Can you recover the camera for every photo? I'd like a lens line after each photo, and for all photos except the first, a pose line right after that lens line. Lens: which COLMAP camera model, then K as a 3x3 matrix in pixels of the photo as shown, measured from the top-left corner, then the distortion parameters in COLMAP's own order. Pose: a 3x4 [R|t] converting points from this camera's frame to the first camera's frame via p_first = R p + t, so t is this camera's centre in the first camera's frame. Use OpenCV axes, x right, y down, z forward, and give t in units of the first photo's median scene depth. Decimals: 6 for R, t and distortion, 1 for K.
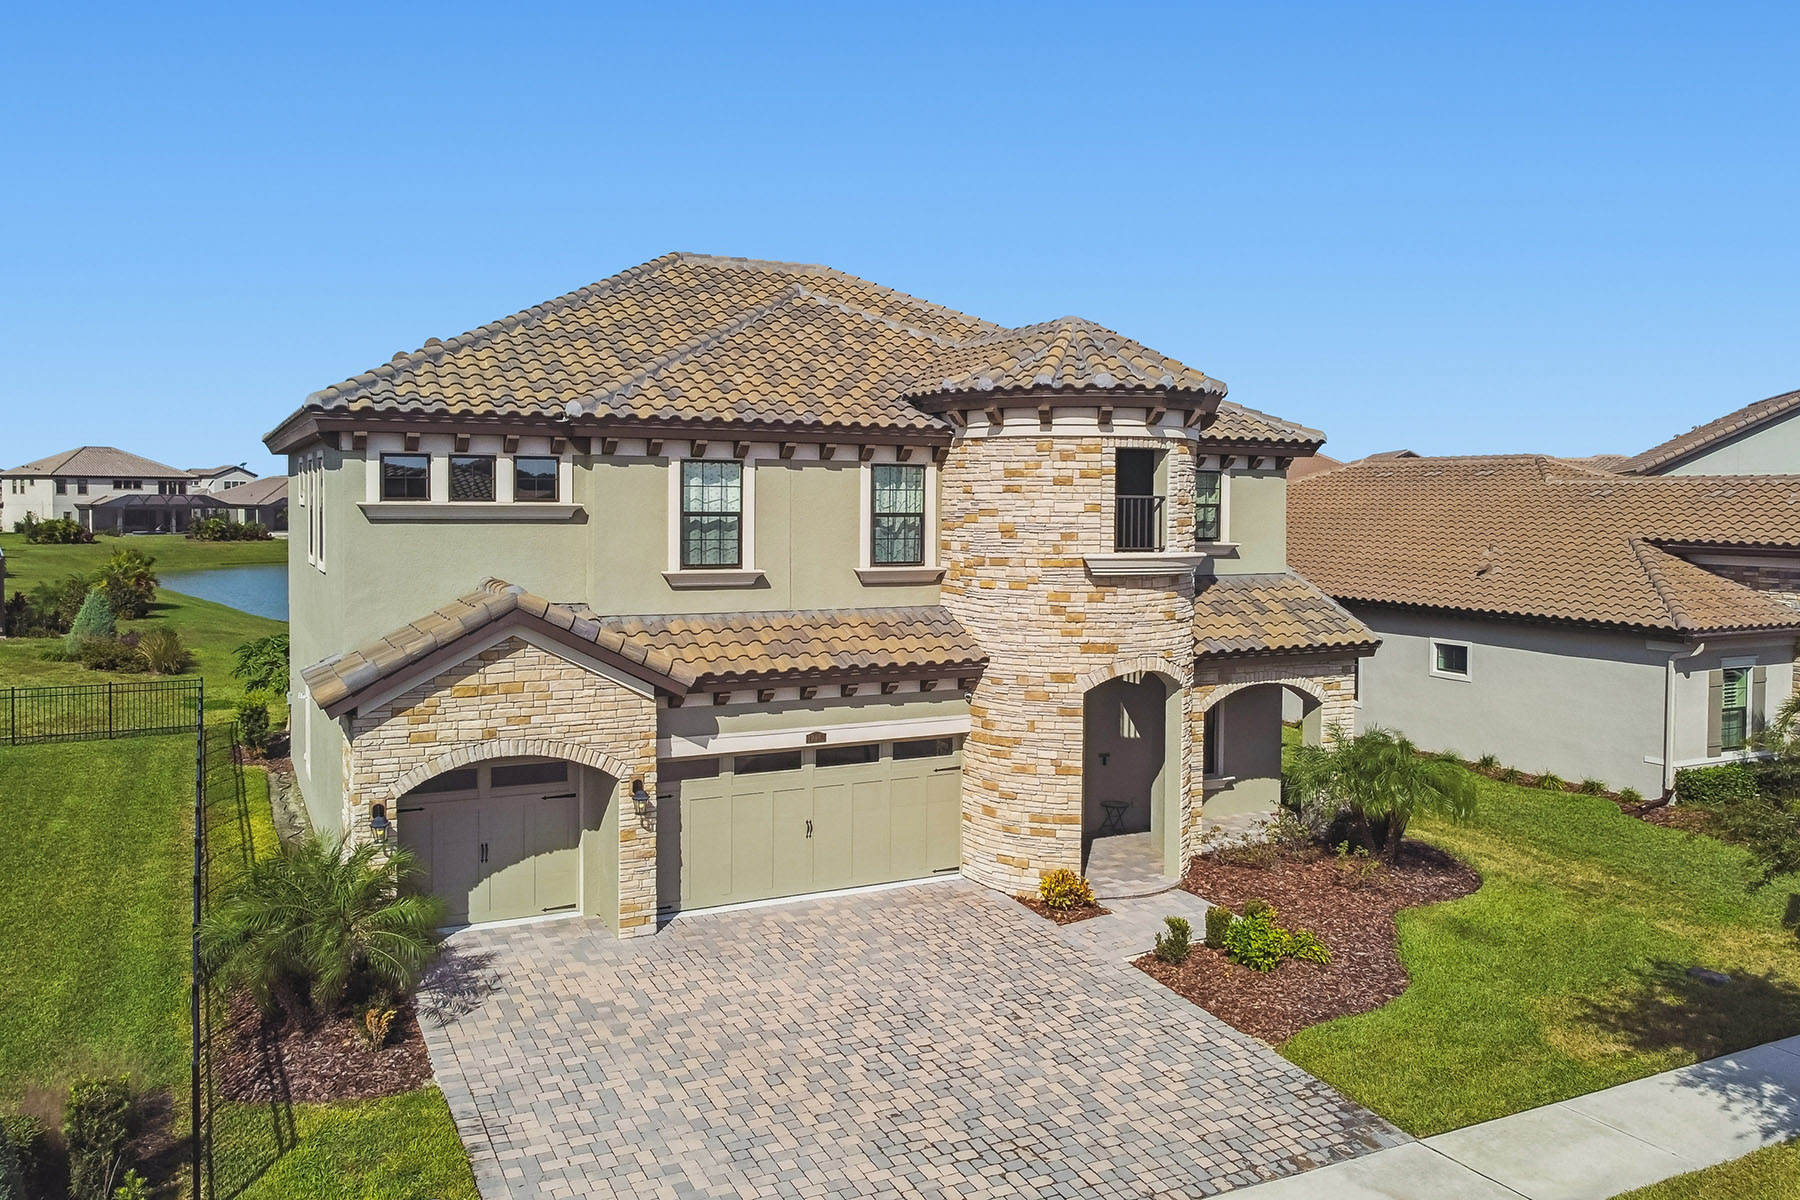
lens RADIAL K [[1375.2, 0, 900.0], [0, 1375.2, 600.0], [0, 0, 1]] dist [-0.006765, 0.000881]
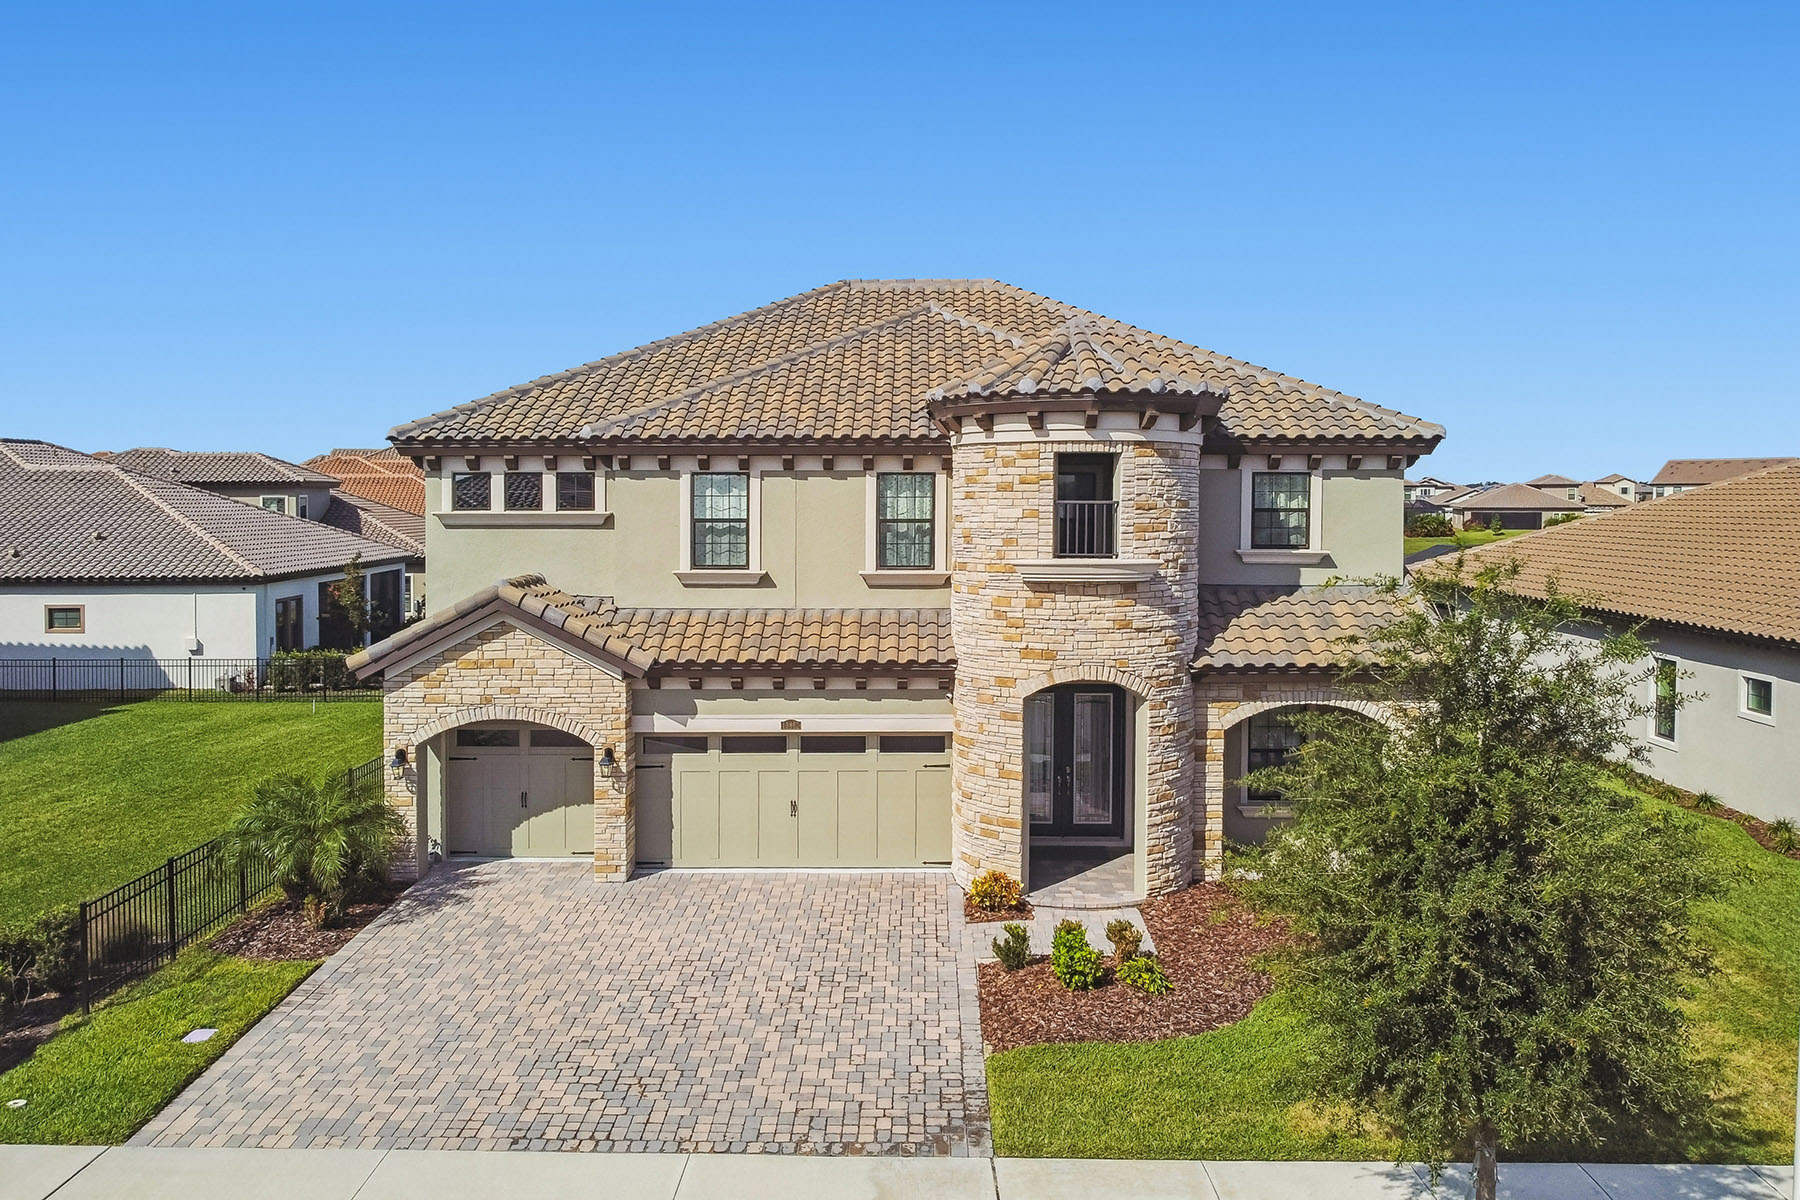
lens RADIAL K [[1399.5, 0, 900.0], [0, 1399.5, 600.0], [0, 0, 1]] dist [-0.009994, -0.001260]
pose [[0.885636, 0.024226, -0.463747, 0.533401], [-0.026466, 0.999648, 0.001677, -0.003241], [0.463624, 0.010788, 0.885966, 0.054780]]
